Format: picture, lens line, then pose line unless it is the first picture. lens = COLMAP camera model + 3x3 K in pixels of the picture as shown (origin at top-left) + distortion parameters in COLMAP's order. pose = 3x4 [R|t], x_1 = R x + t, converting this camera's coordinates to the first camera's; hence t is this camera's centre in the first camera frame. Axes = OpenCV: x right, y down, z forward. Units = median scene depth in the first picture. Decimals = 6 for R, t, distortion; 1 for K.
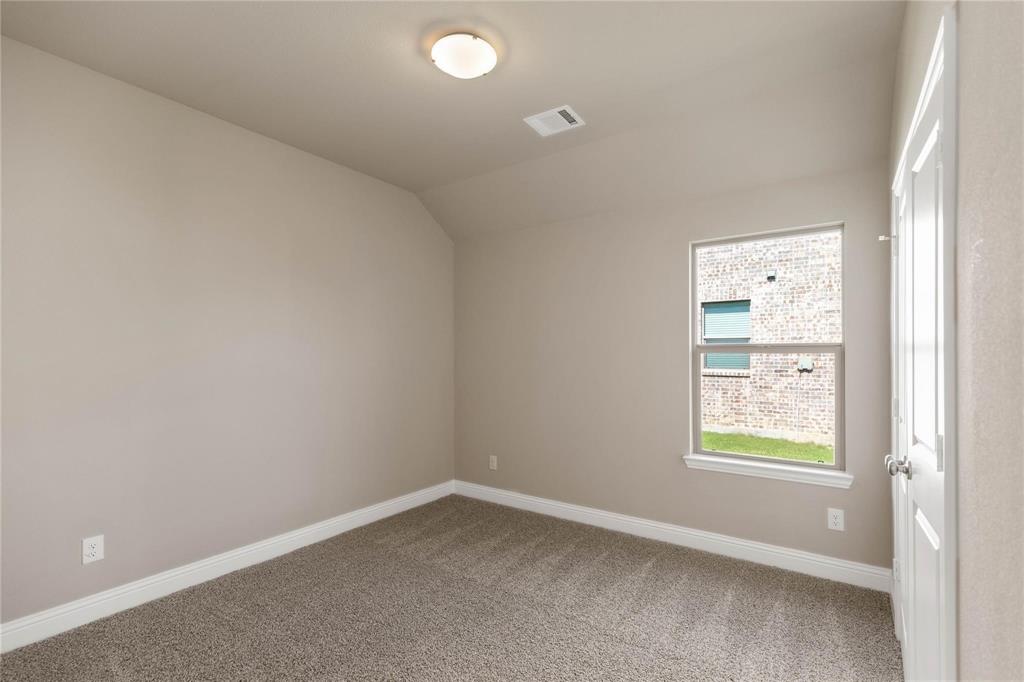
lens RADIAL K [[451.3, 0, 512.6], [0, 451.3, 353.2], [0, 0, 1]] dist [0.038622, -0.024843]
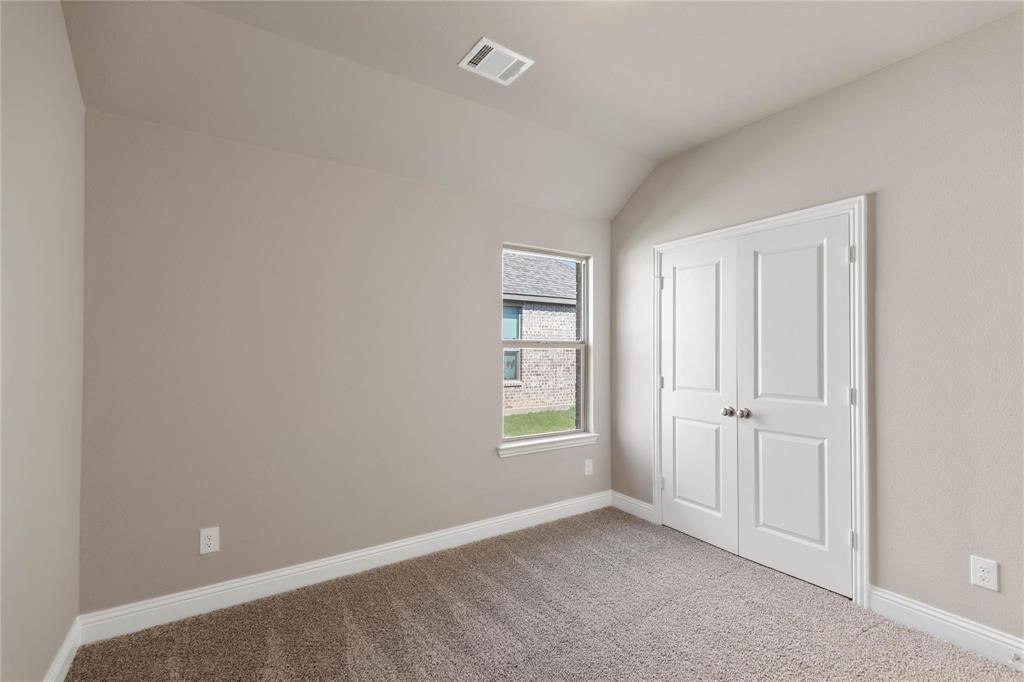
lens RADIAL K [[451.3, 0, 512.6], [0, 451.3, 353.2], [0, 0, 1]] dist [0.038622, -0.024843]
pose [[0.389503, 0.006516, 0.921002, -0.591356], [0.005046, 0.999945, -0.009209, 0.024466], [-0.921012, 0.008234, 0.389448, 0.608320]]
